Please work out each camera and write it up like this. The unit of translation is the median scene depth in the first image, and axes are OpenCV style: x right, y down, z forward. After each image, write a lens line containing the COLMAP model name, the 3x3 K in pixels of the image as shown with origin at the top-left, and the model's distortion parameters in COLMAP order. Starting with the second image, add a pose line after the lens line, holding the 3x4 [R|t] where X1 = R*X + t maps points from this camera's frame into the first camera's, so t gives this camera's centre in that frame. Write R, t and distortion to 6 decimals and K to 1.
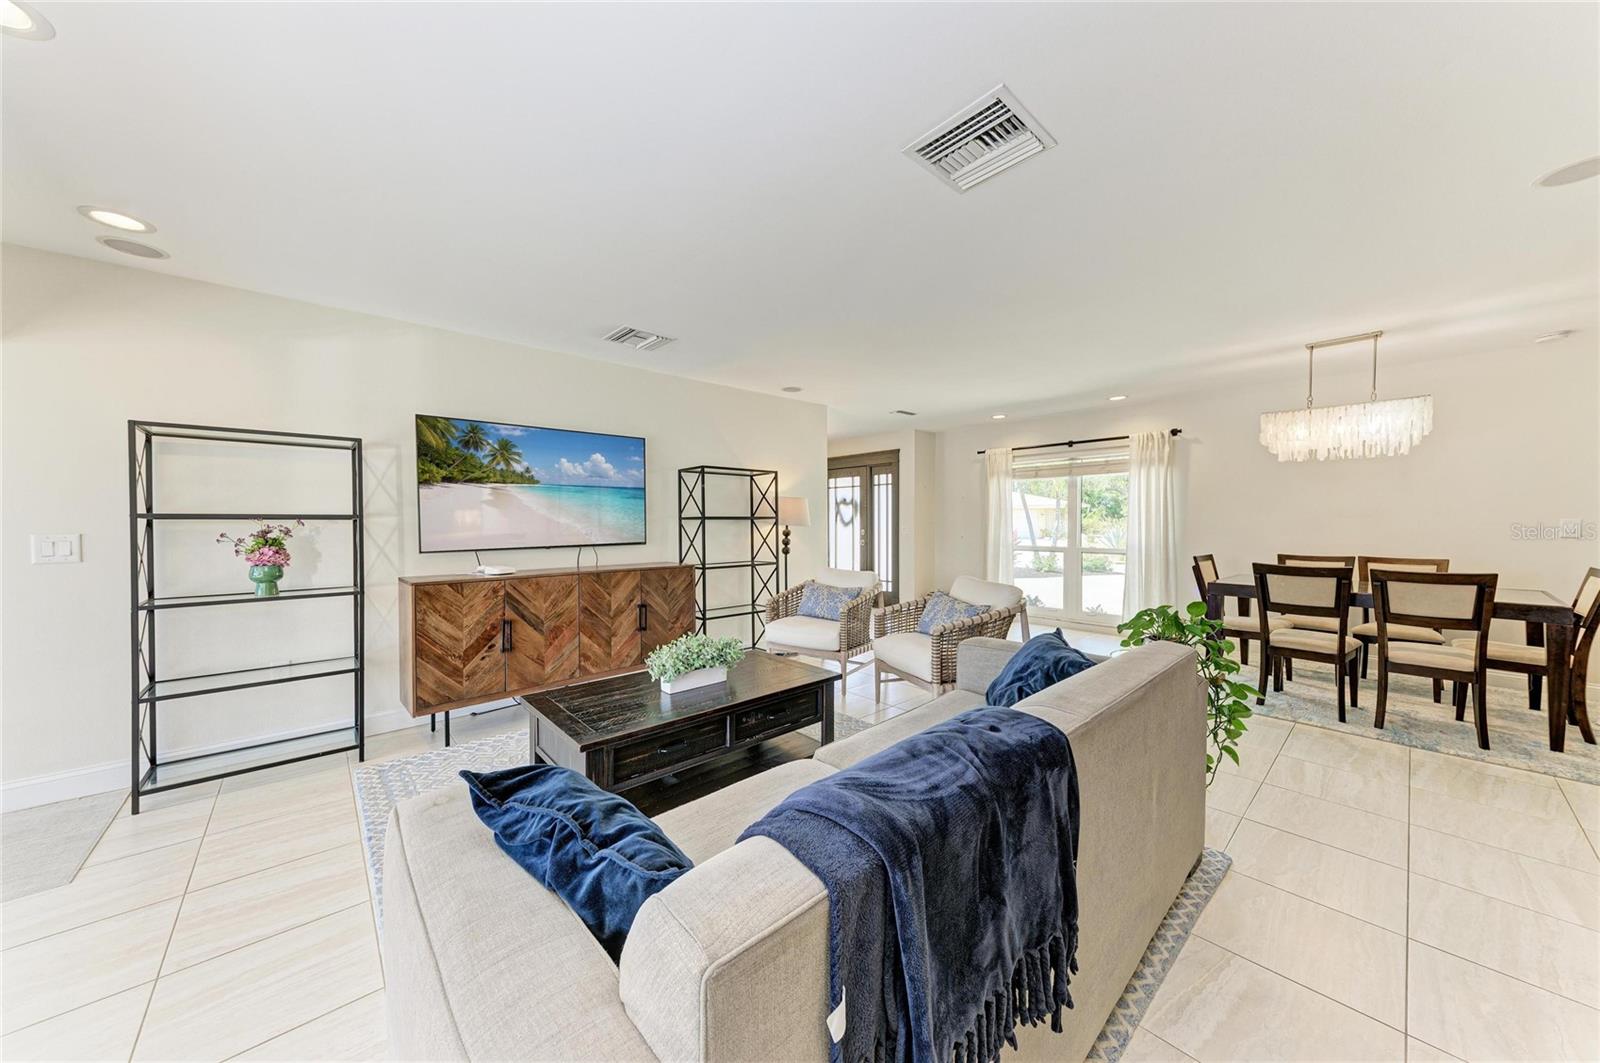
lens RADIAL K [[545.8, 0, 799.1], [0, 545.8, 533.9], [0, 0, 1]] dist [0.008431, -0.001053]
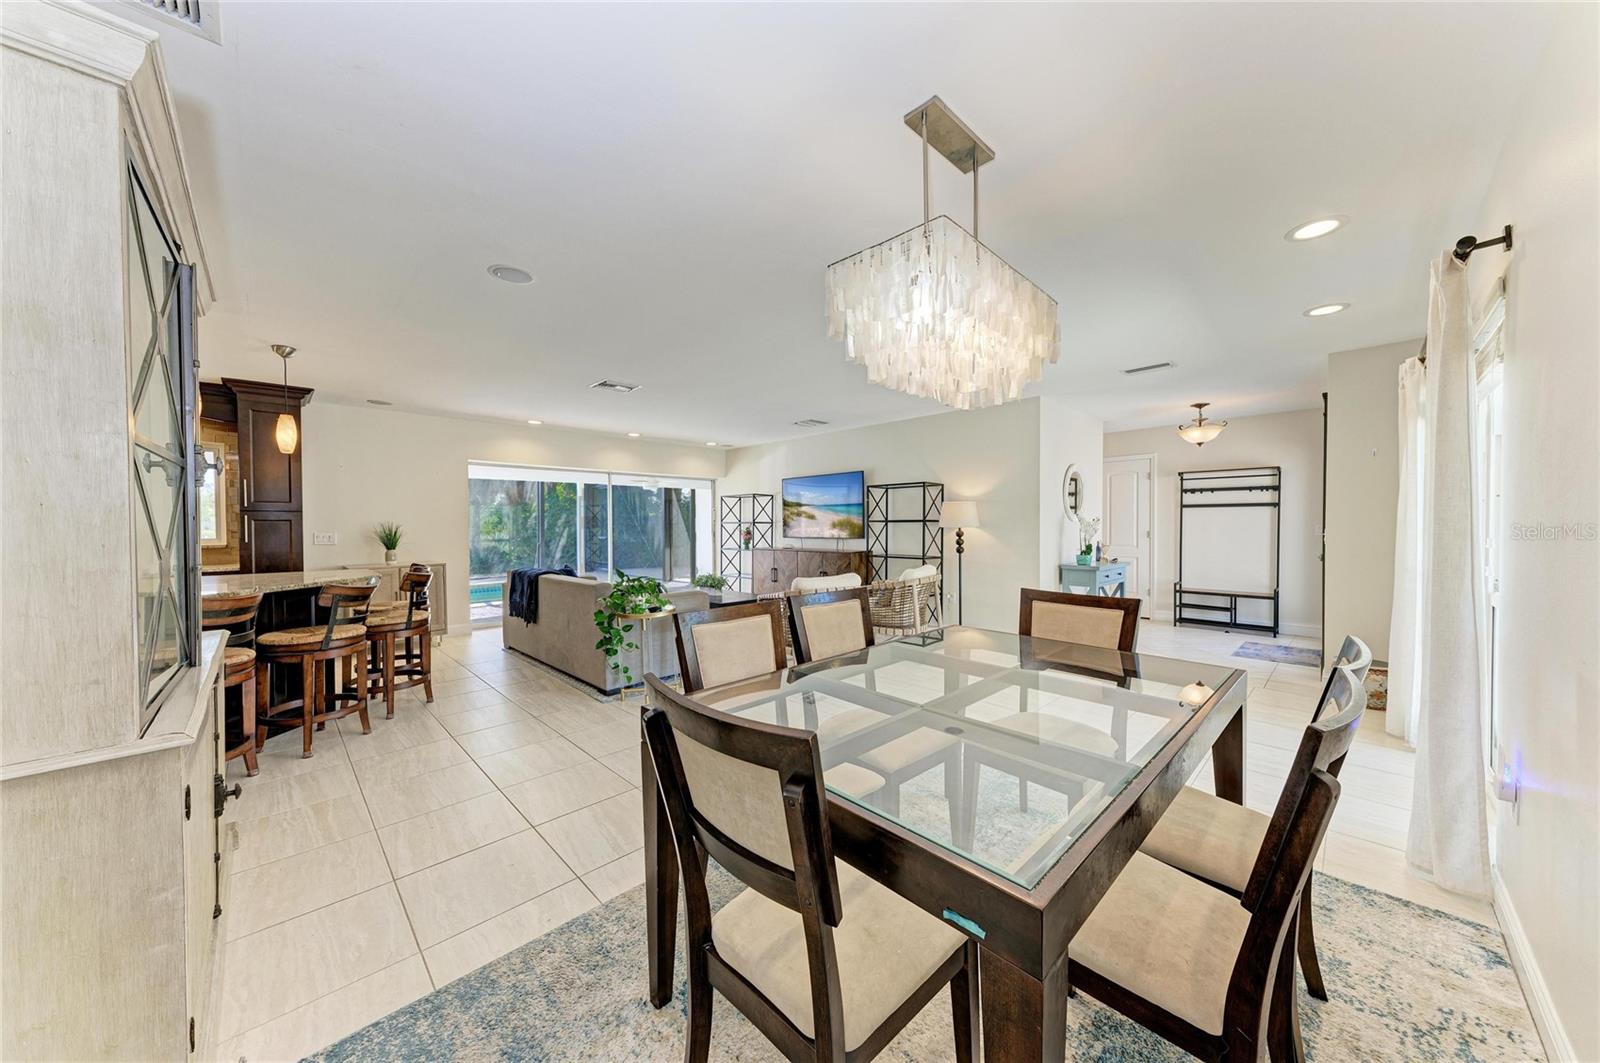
lens RADIAL K [[545.8, 0, 795.2], [0, 545.8, 534.4], [0, 0, 1]] dist [0.008431, -0.001053]
pose [[0.031374, 0.021049, -0.999286, 1.686259], [-0.016541, 0.999652, 0.020537, -0.027496], [0.999371, 0.015885, 0.031712, 0.999434]]
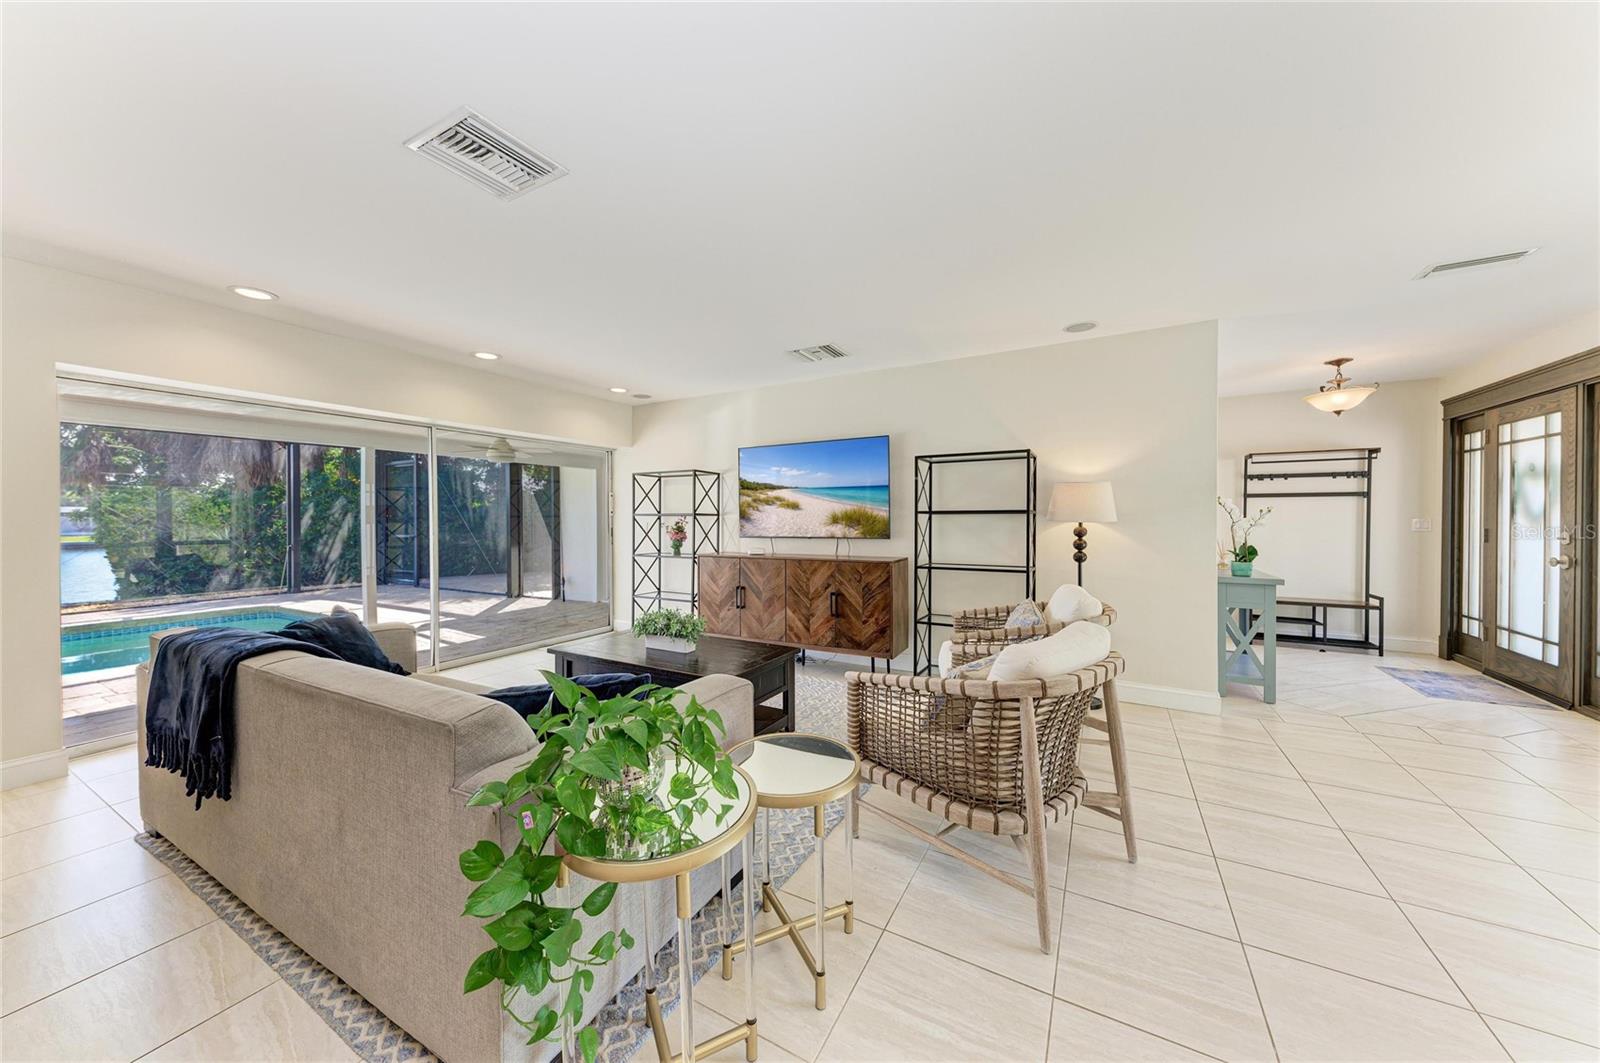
lens RADIAL K [[545.8, 0, 803.5], [0, 545.8, 531.0], [0, 0, 1]] dist [0.008431, -0.001053]
pose [[0.325654, 0.025837, -0.945136, 0.833827], [-0.017853, 0.999616, 0.021175, -0.018382], [0.945320, 0.009978, 0.325990, 0.682305]]
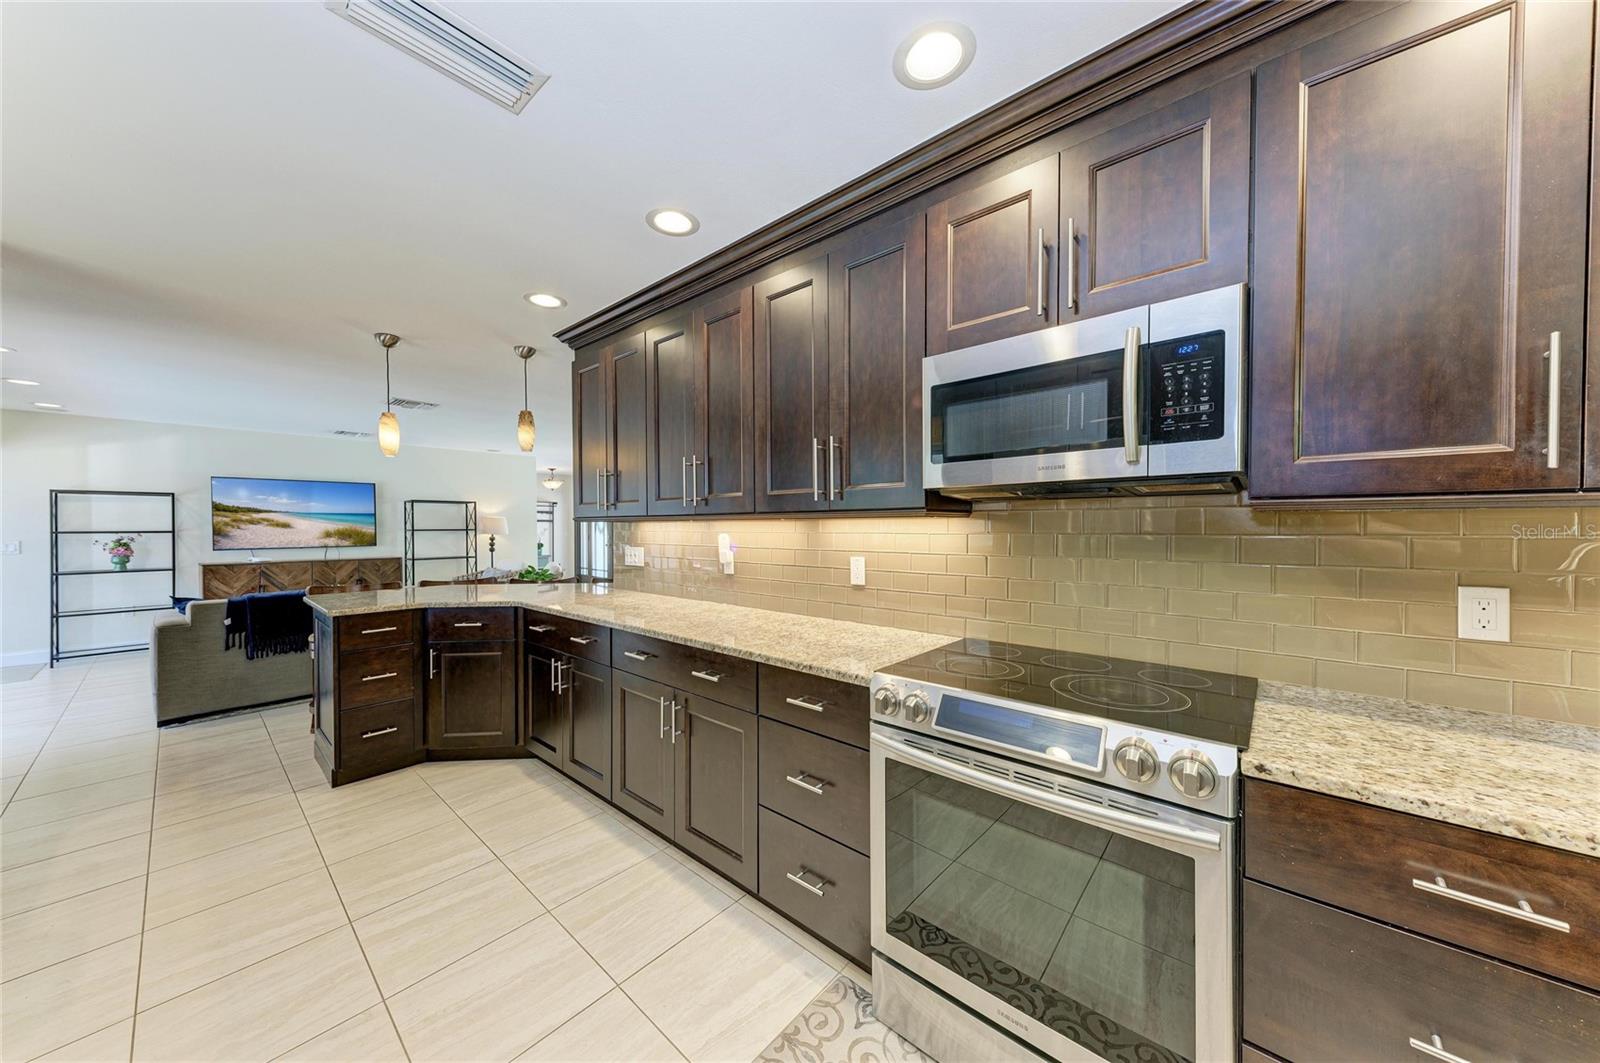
lens RADIAL K [[545.8, 0, 798.6], [0, 545.8, 531.5], [0, 0, 1]] dist [0.008431, -0.001053]
pose [[0.992661, 0.001276, 0.120927, 1.069719], [-0.000166, 0.999958, -0.009188, -0.012897], [-0.120934, 0.009100, 0.992619, -1.115348]]
